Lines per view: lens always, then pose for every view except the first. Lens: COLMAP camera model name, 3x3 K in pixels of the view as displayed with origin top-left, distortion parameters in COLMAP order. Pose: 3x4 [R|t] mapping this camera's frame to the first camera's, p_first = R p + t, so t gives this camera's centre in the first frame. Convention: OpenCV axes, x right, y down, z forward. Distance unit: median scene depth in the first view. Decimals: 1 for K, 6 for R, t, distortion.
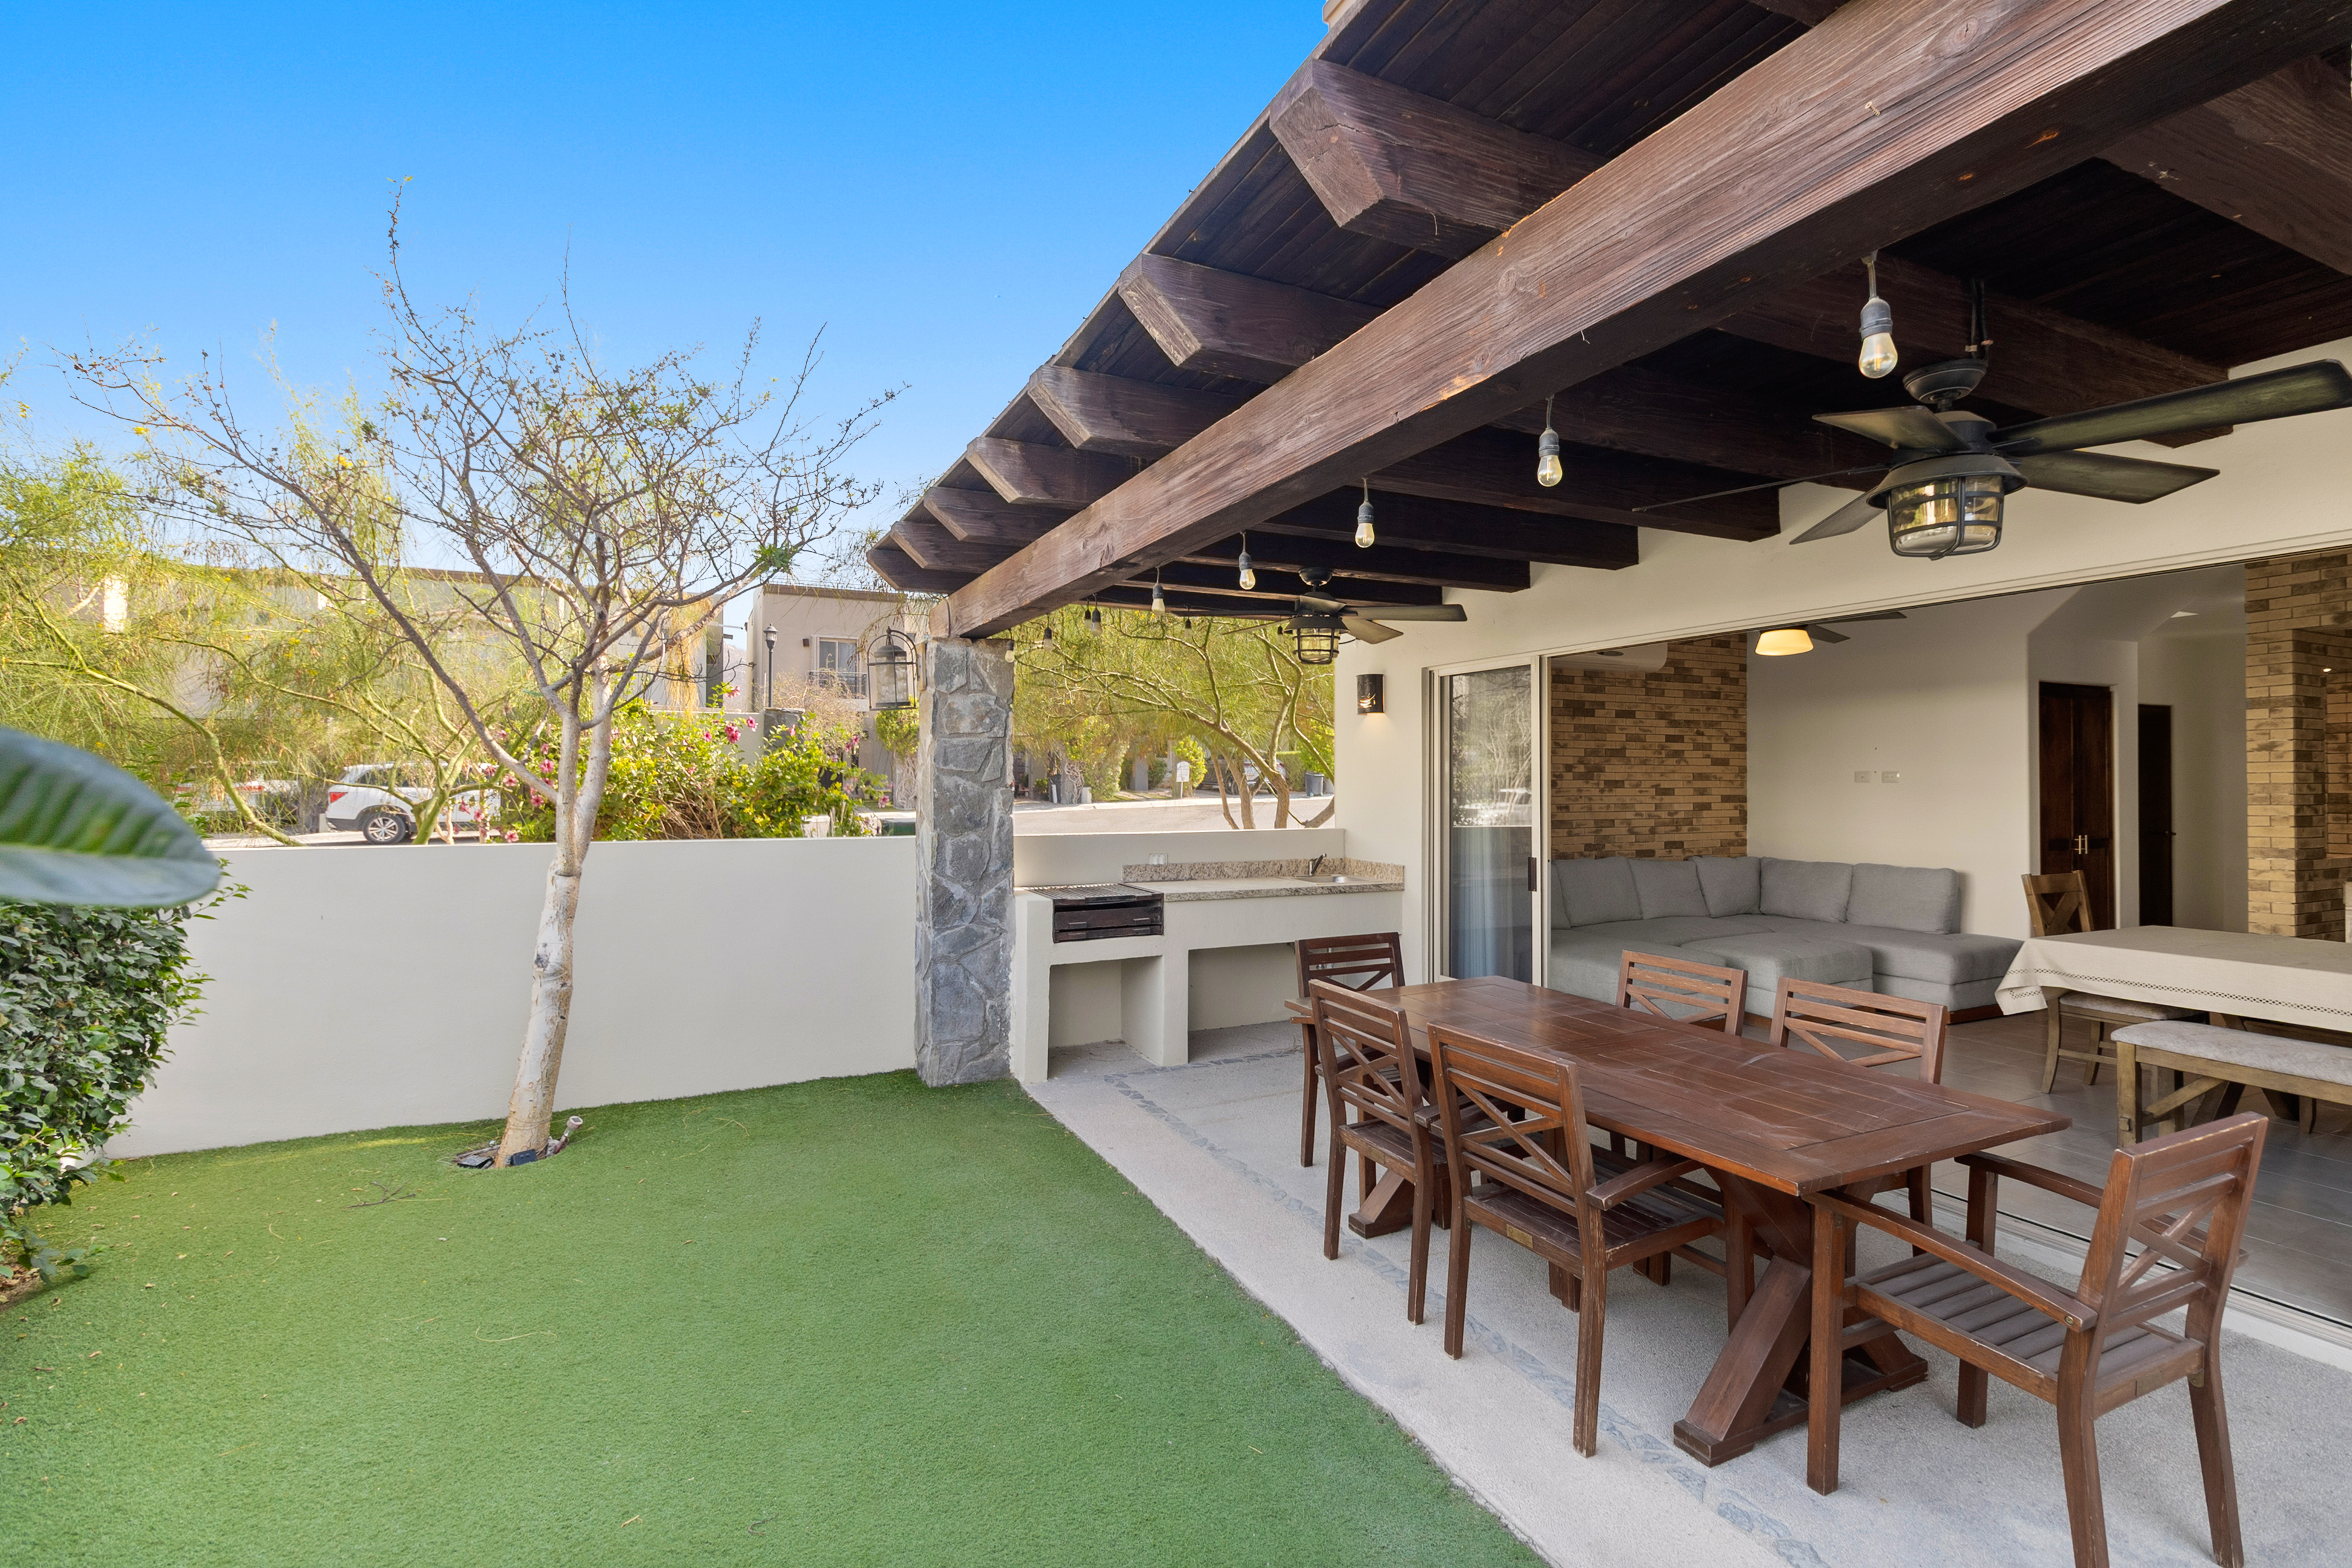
lens RADIAL K [[1079.6, 0, 1191.3], [0, 1079.6, 767.7], [0, 0, 1]] dist [0.000042, 0.000326]
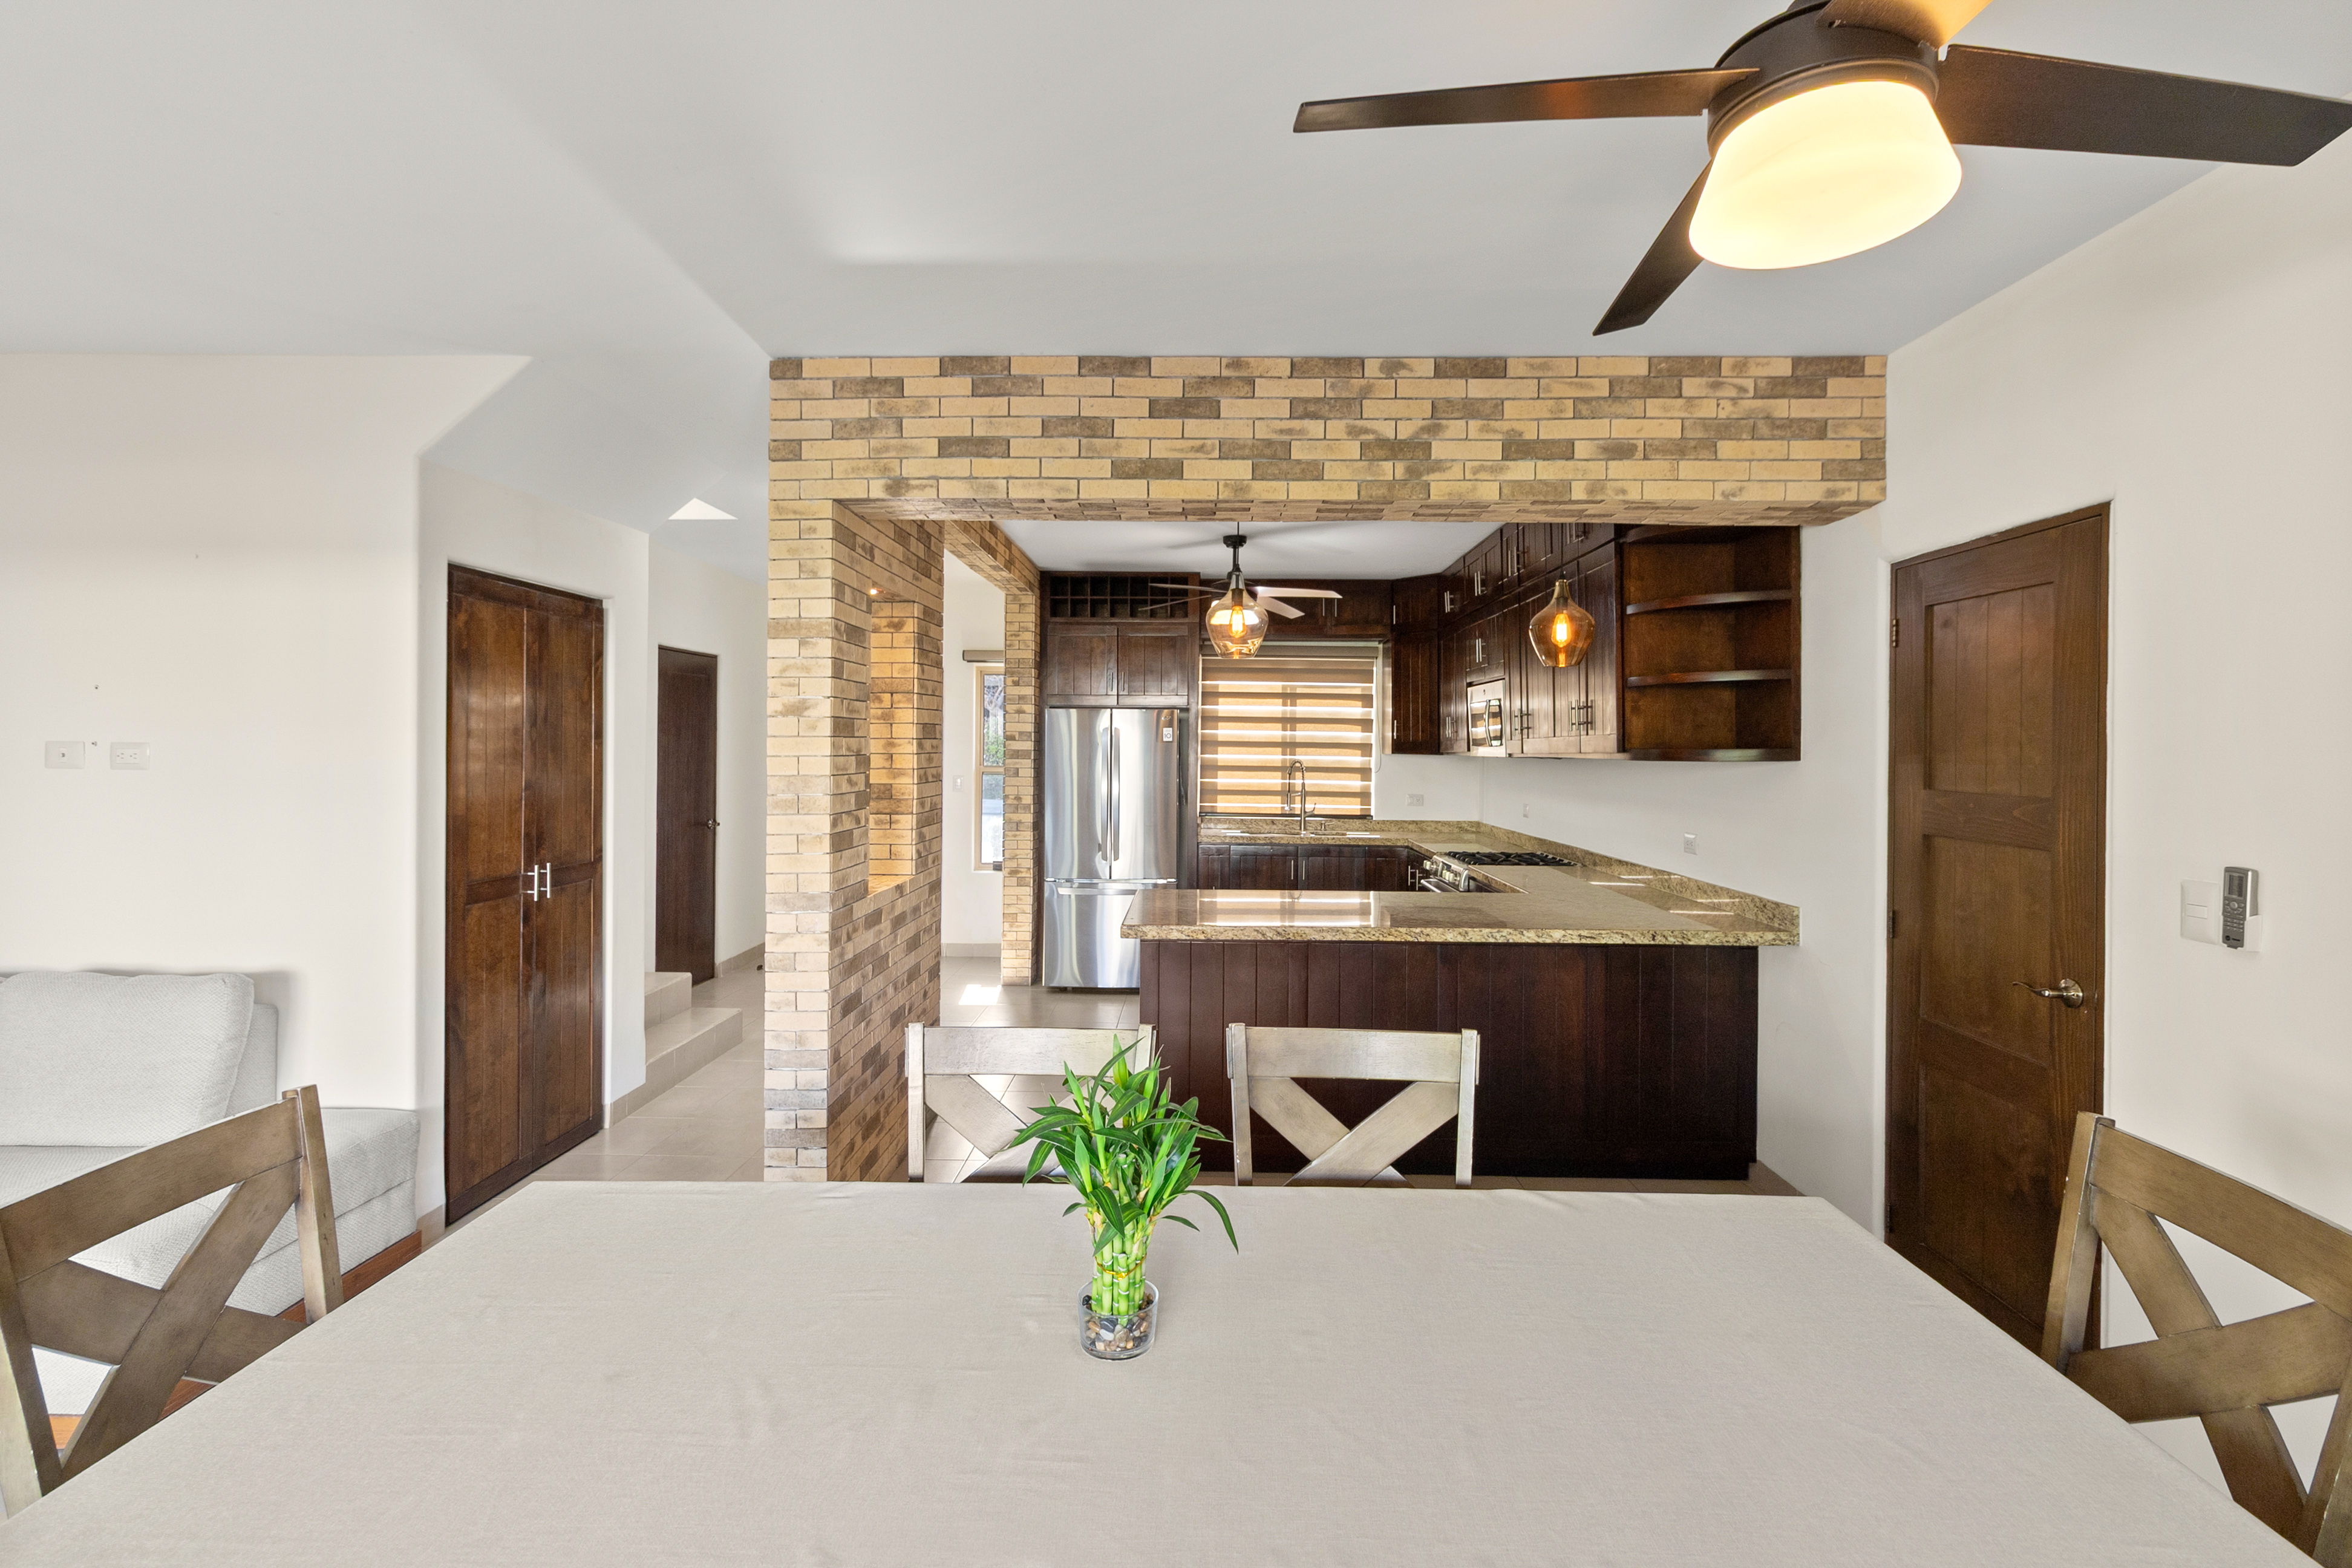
lens RADIAL K [[1087.4, 0, 1193.9], [0, 1087.4, 745.7], [0, 0, 1]] dist [0.002664, 0.000038]
pose [[0.444310, 0.003079, 0.895868, 0.429173], [-0.018737, 0.999807, 0.005857, -0.005546], [-0.895677, -0.019388, 0.444282, 0.415739]]
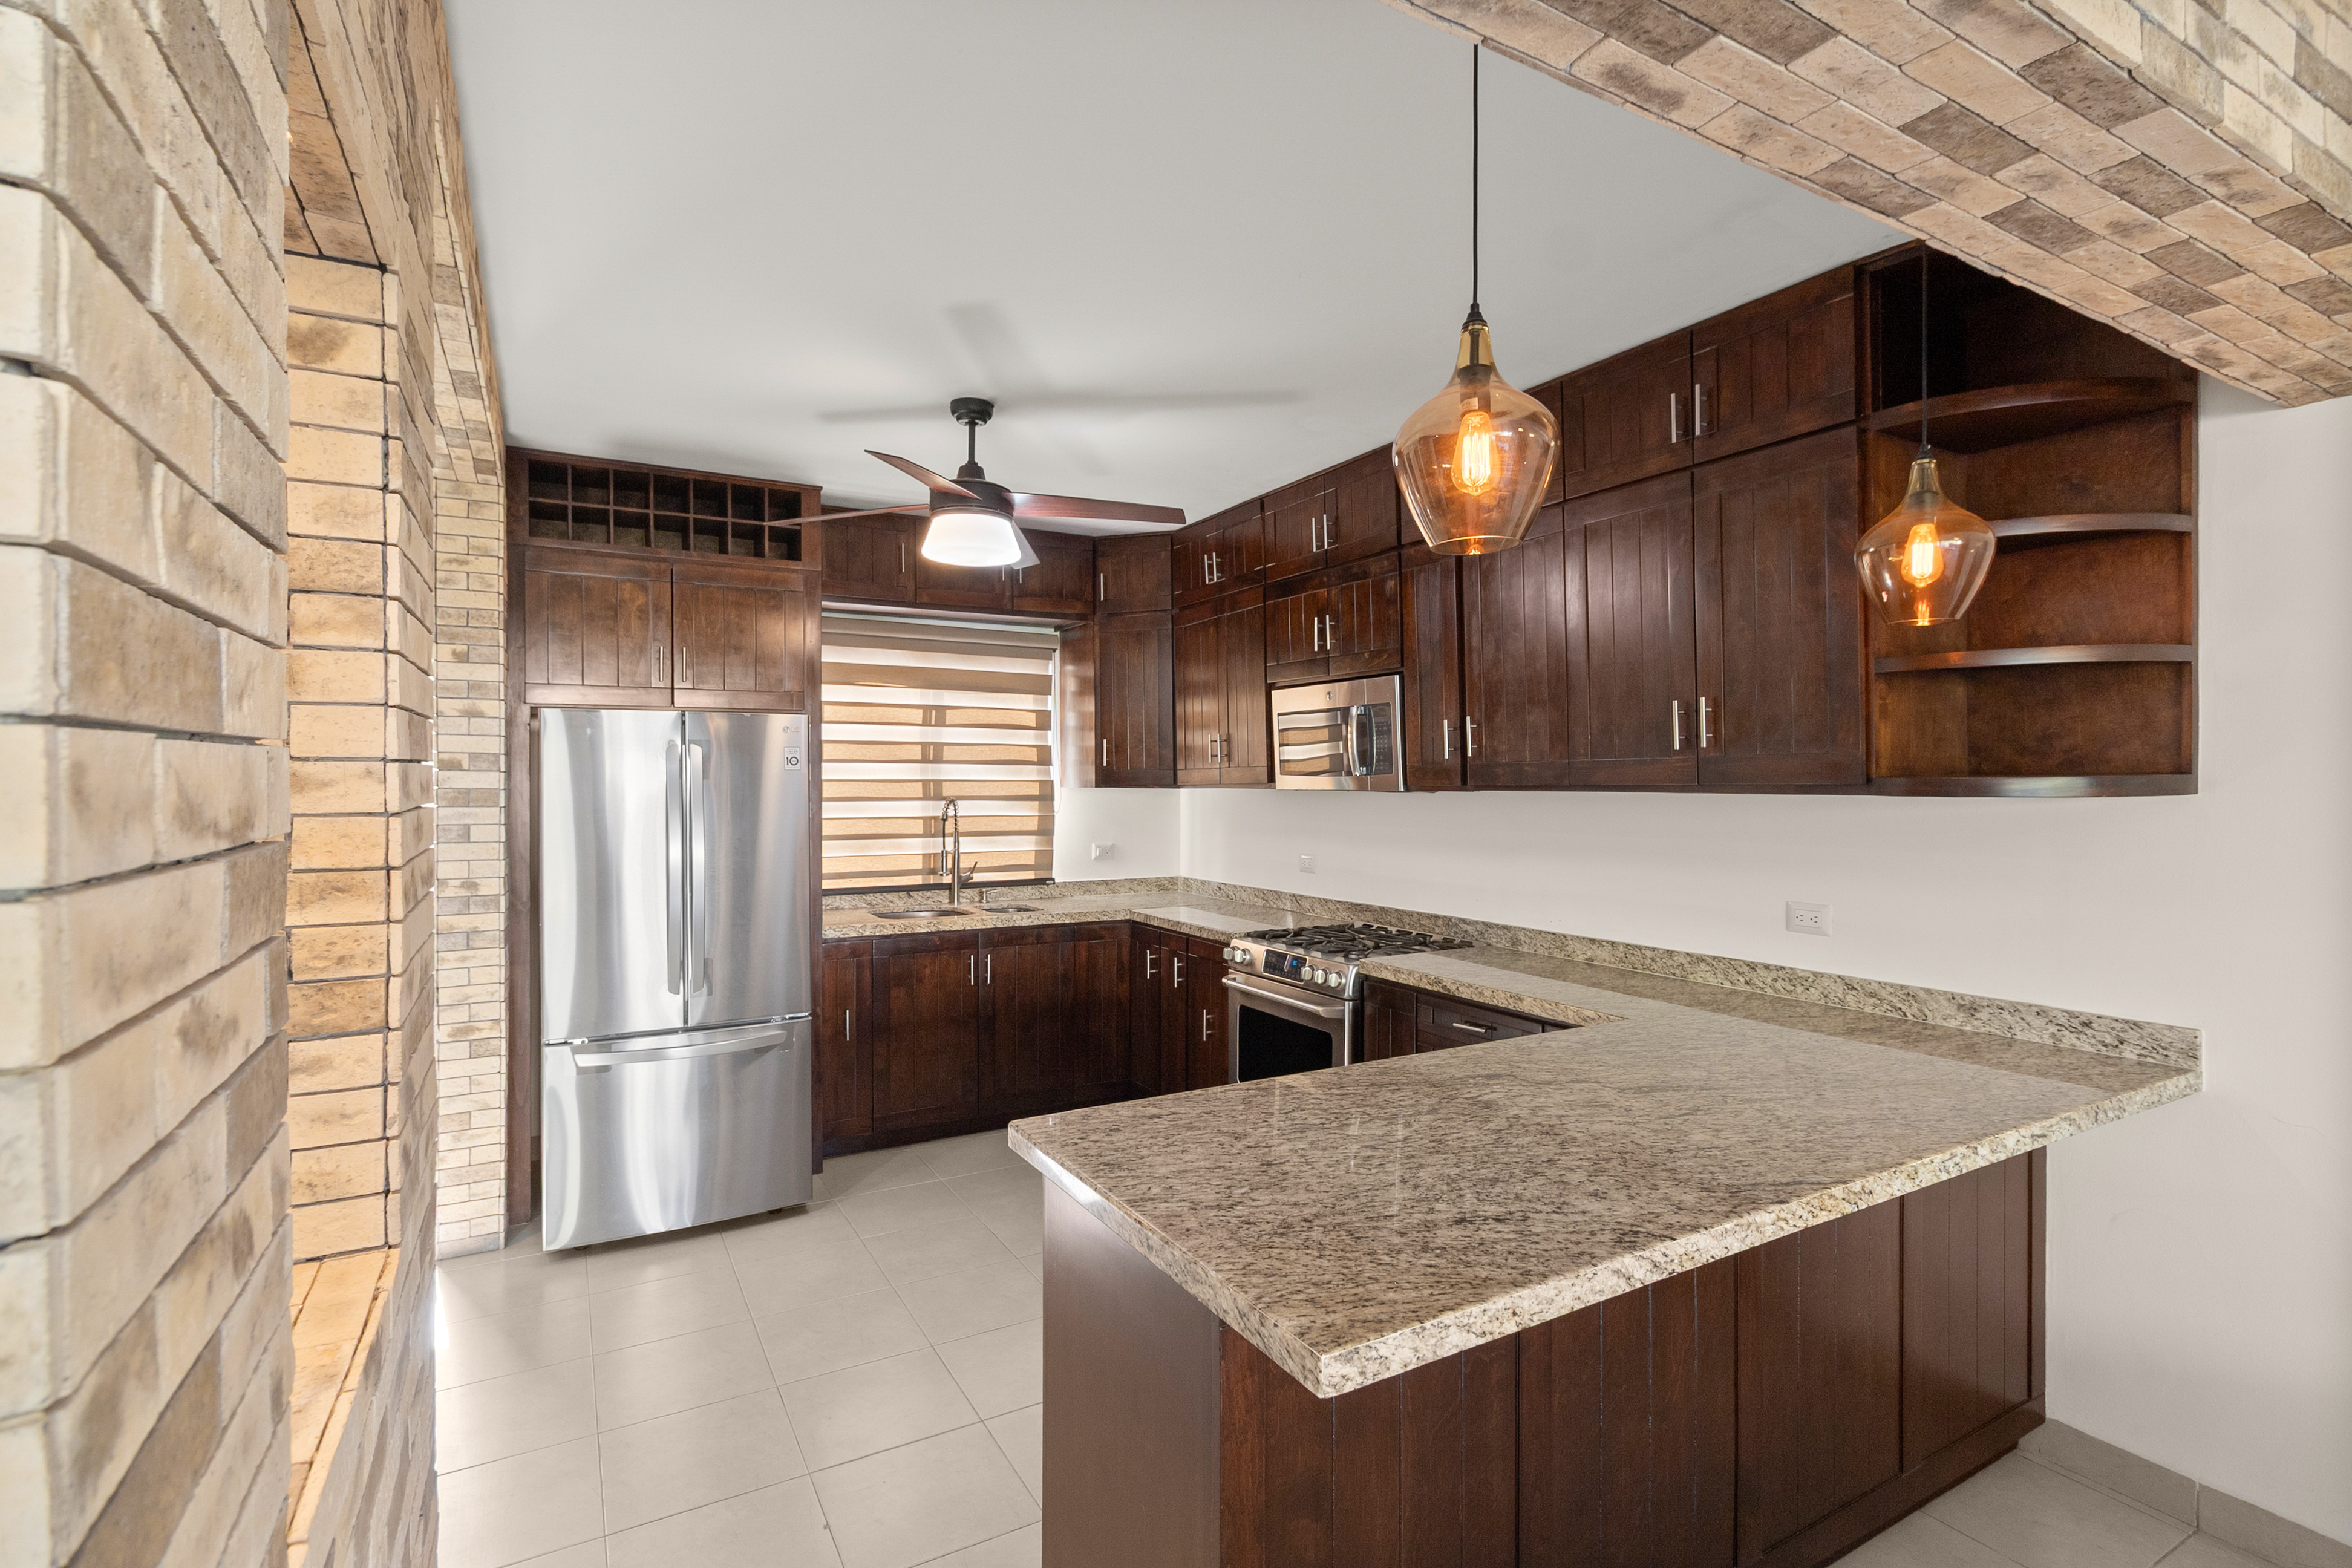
lens RADIAL K [[1099.6, 0, 1189.3], [0, 1099.6, 785.7], [0, 0, 1]] dist [0.000641, 0.000709]
pose [[-0.075408, -0.006961, 0.997128, 0.680361], [-0.011590, 0.999914, 0.006104, -0.002130], [-0.997085, -0.011096, -0.075483, 0.670918]]
